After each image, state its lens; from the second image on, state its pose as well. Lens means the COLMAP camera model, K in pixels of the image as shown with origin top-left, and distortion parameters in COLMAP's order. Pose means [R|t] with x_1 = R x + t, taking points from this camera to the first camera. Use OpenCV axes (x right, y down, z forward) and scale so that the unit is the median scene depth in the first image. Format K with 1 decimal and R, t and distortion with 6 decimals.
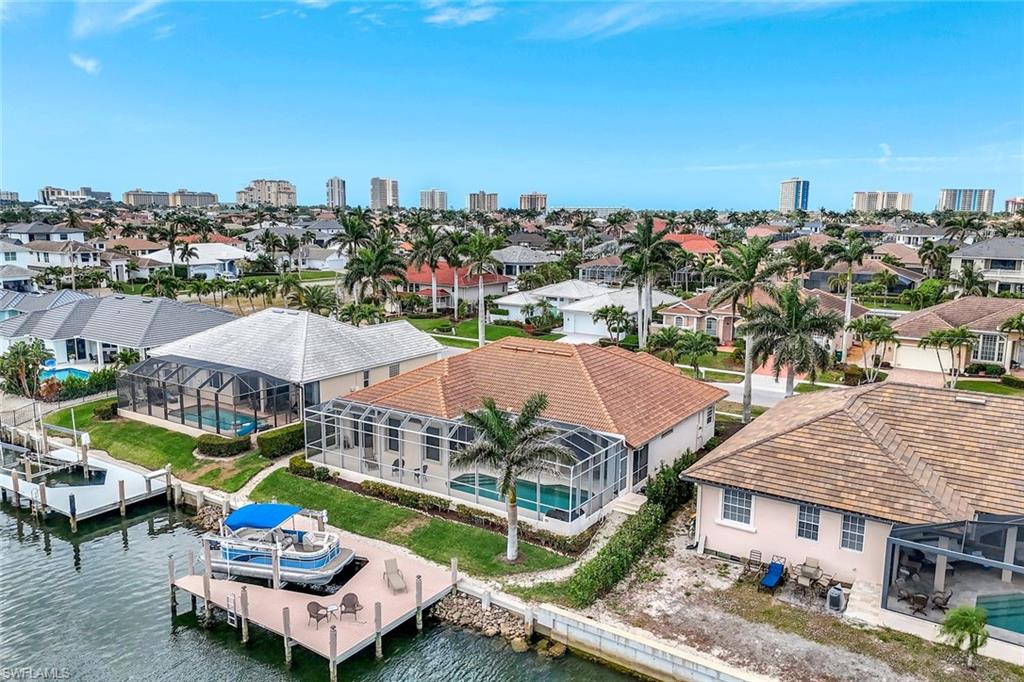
lens RADIAL K [[756.8, 0, 510.3], [0, 756.8, 338.3], [0, 0, 1]] dist [0.032300, -0.014005]
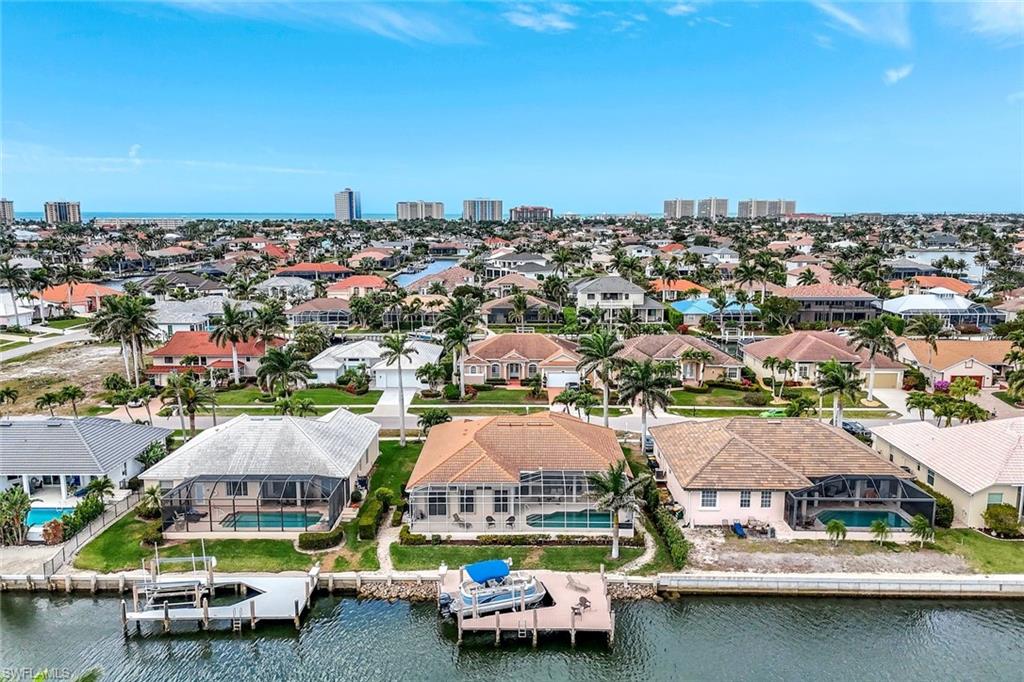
lens RADIAL K [[756.8, 0, 508.7], [0, 756.8, 343.5], [0, 0, 1]] dist [0.032300, -0.014005]
pose [[0.835289, -0.101690, 0.540326, -1.064717], [0.097873, 0.994552, 0.035874, -0.271193], [-0.541030, 0.022918, 0.840691, -0.316239]]
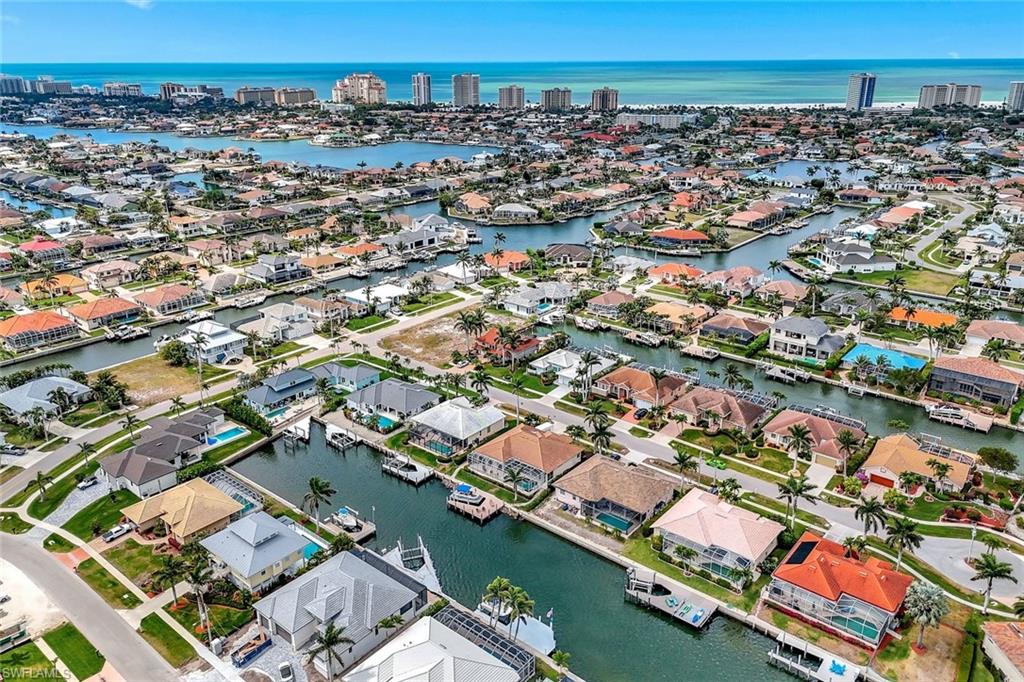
lens RADIAL K [[756.8, 0, 514.2], [0, 756.8, 338.3], [0, 0, 1]] dist [0.032300, -0.014005]
pose [[0.995128, 0.025952, -0.095114, 0.412035], [-0.007074, 0.981041, 0.193671, -1.604769], [0.098337, -0.192055, 0.976445, -3.407027]]
